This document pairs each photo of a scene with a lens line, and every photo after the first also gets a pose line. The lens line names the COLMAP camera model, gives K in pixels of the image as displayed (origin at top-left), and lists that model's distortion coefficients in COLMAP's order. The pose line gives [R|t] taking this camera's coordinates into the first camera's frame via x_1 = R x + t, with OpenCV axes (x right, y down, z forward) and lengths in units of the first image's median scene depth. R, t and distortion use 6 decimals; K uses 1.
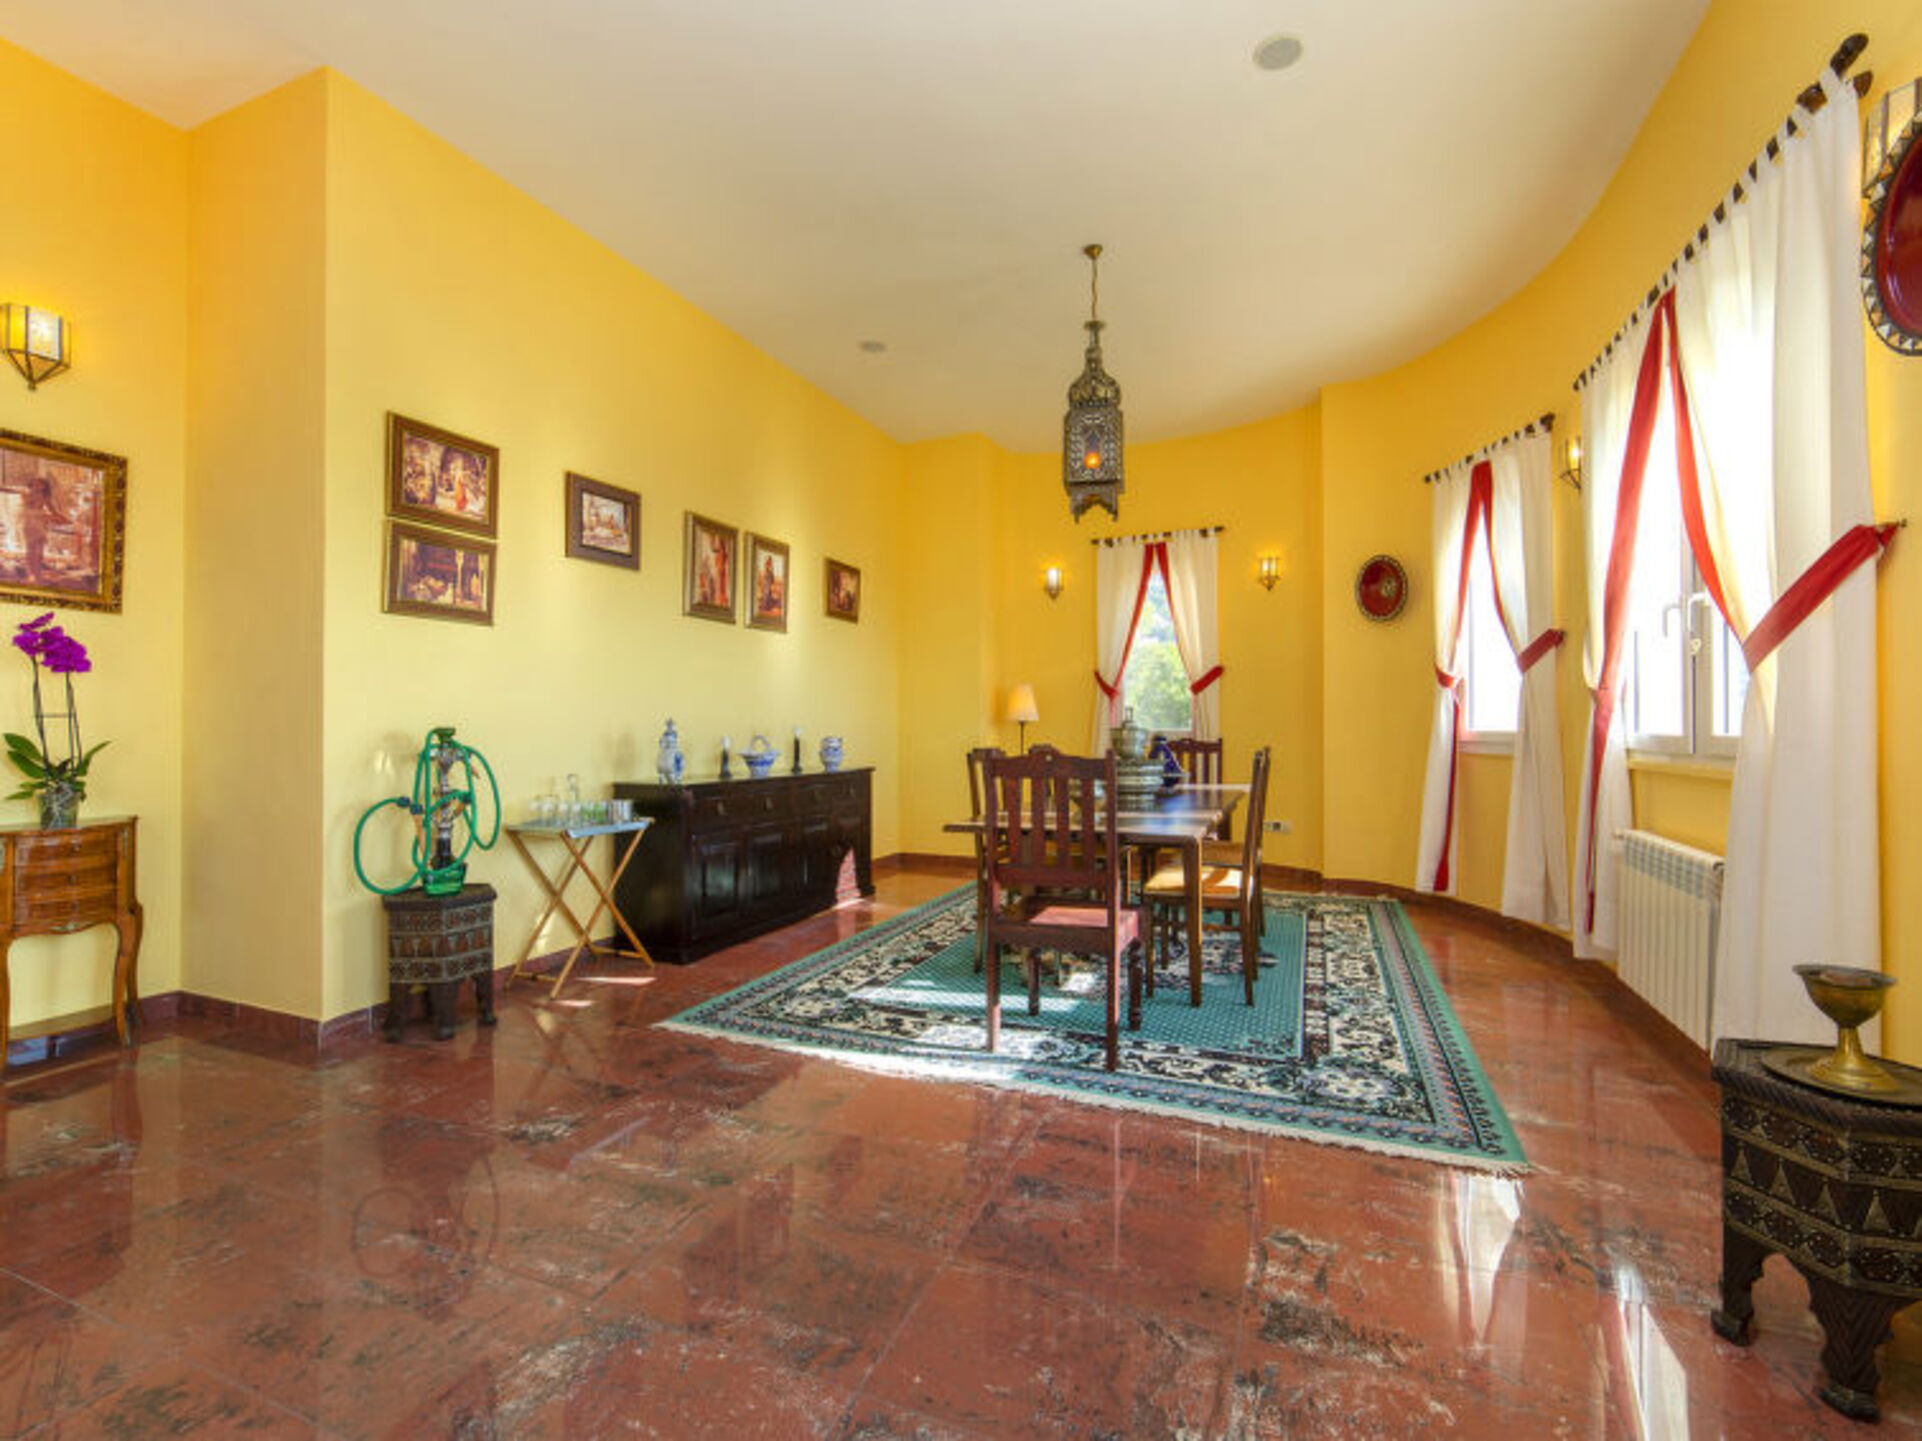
lens RADIAL K [[840.2, 0, 961.0], [0, 840.2, 720.5], [0, 0, 1]] dist [-0.028414, -0.000006]
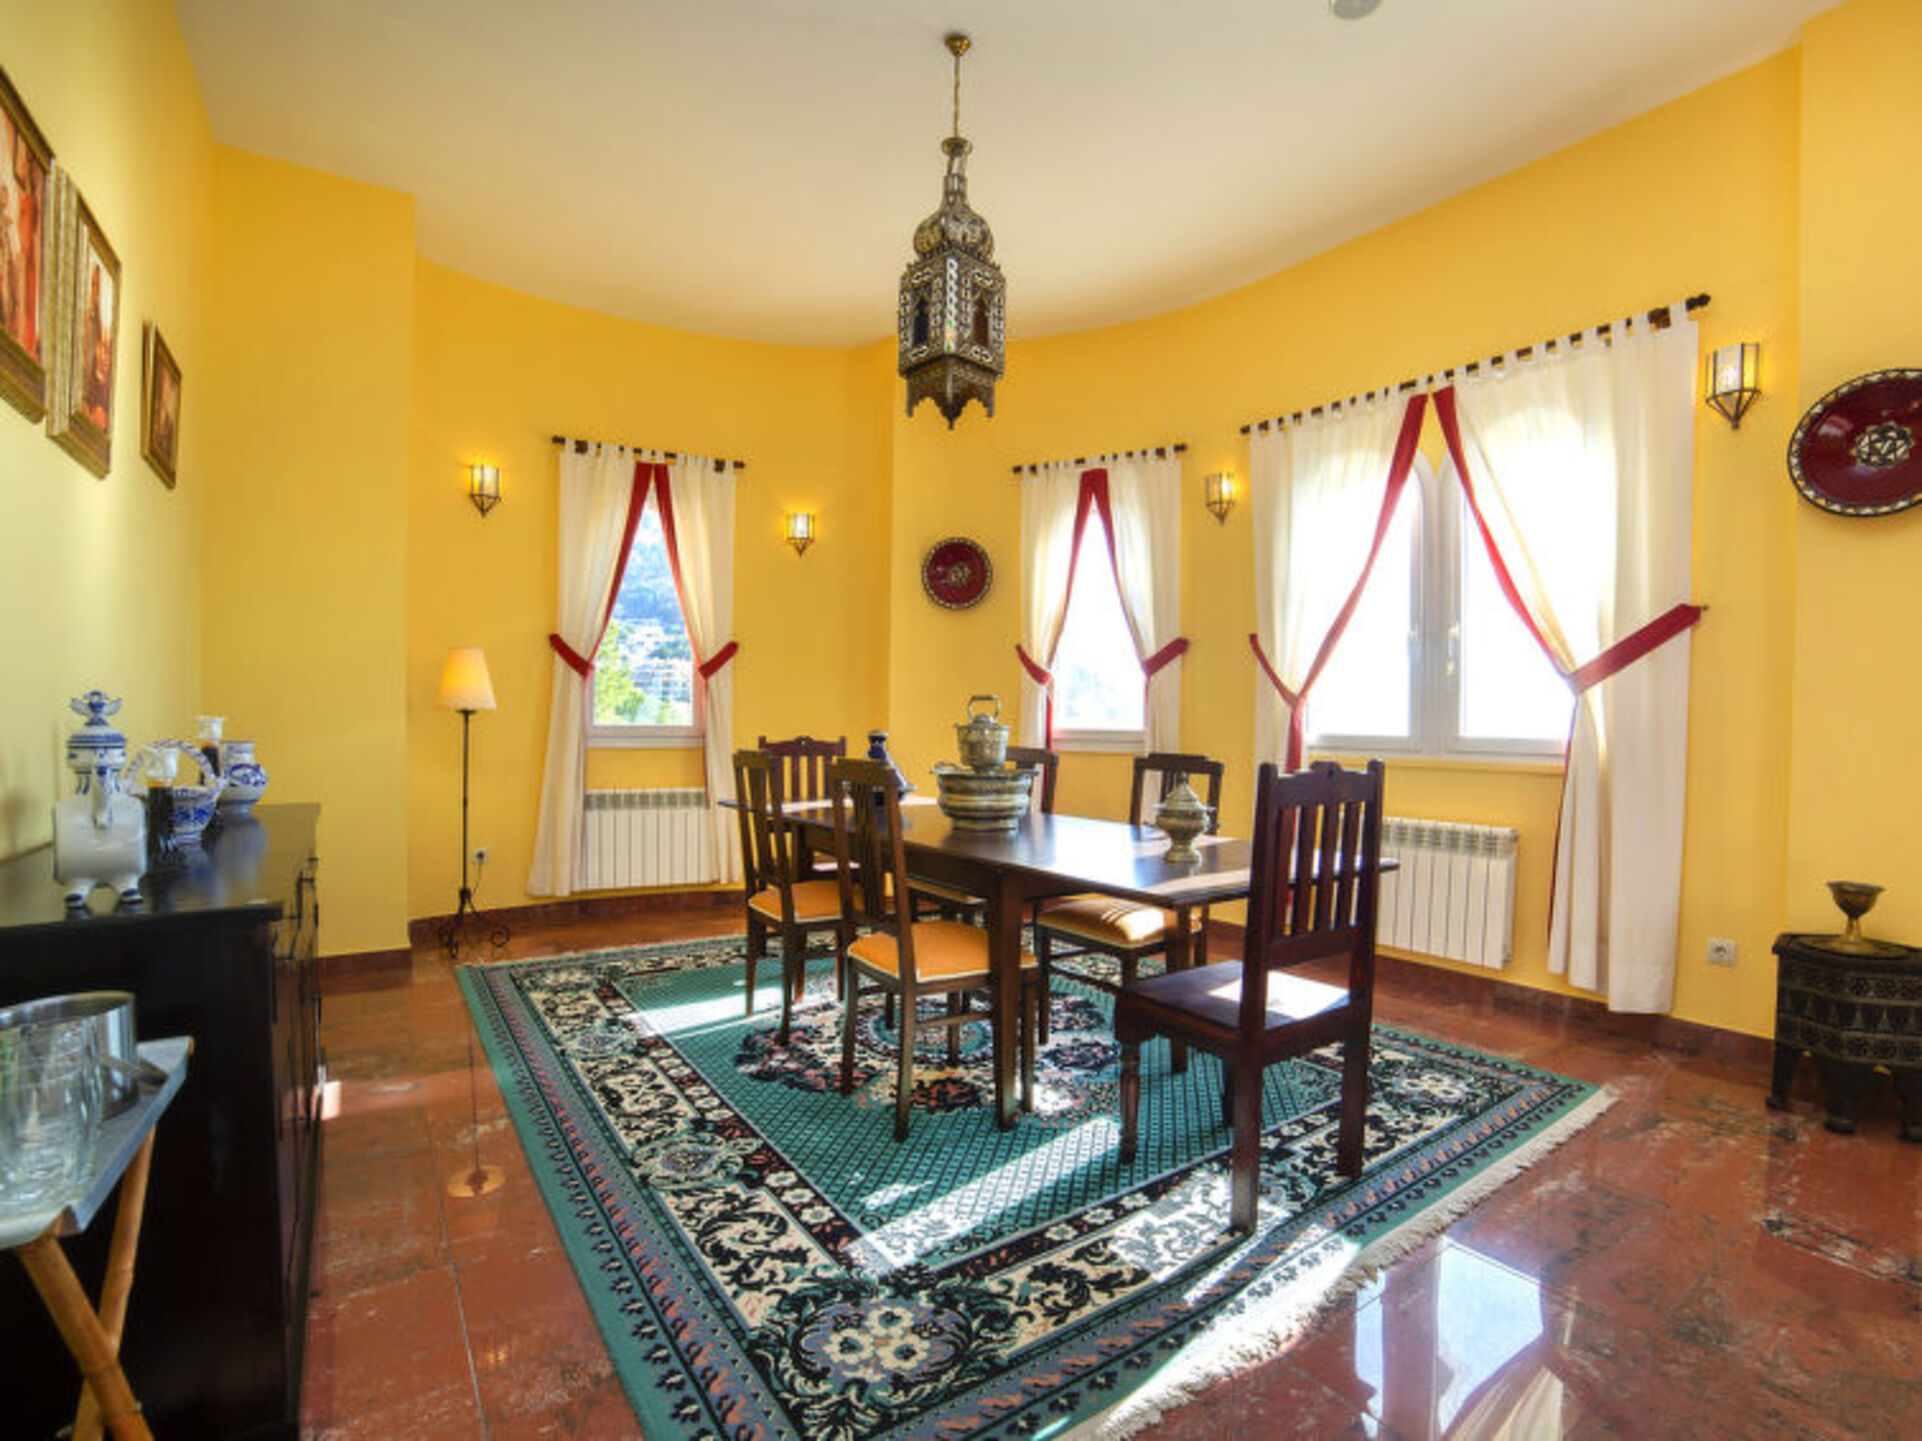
lens RADIAL K [[907.4, 0, 1022.3], [0, 907.4, 741.1], [0, 0, 1]] dist [-0.104690, 0.035354]
pose [[0.508359, -0.013022, 0.861047, -0.519149], [-0.017564, 0.999521, 0.025486, 0.001259], [-0.860966, -0.028079, 0.507887, 0.670905]]
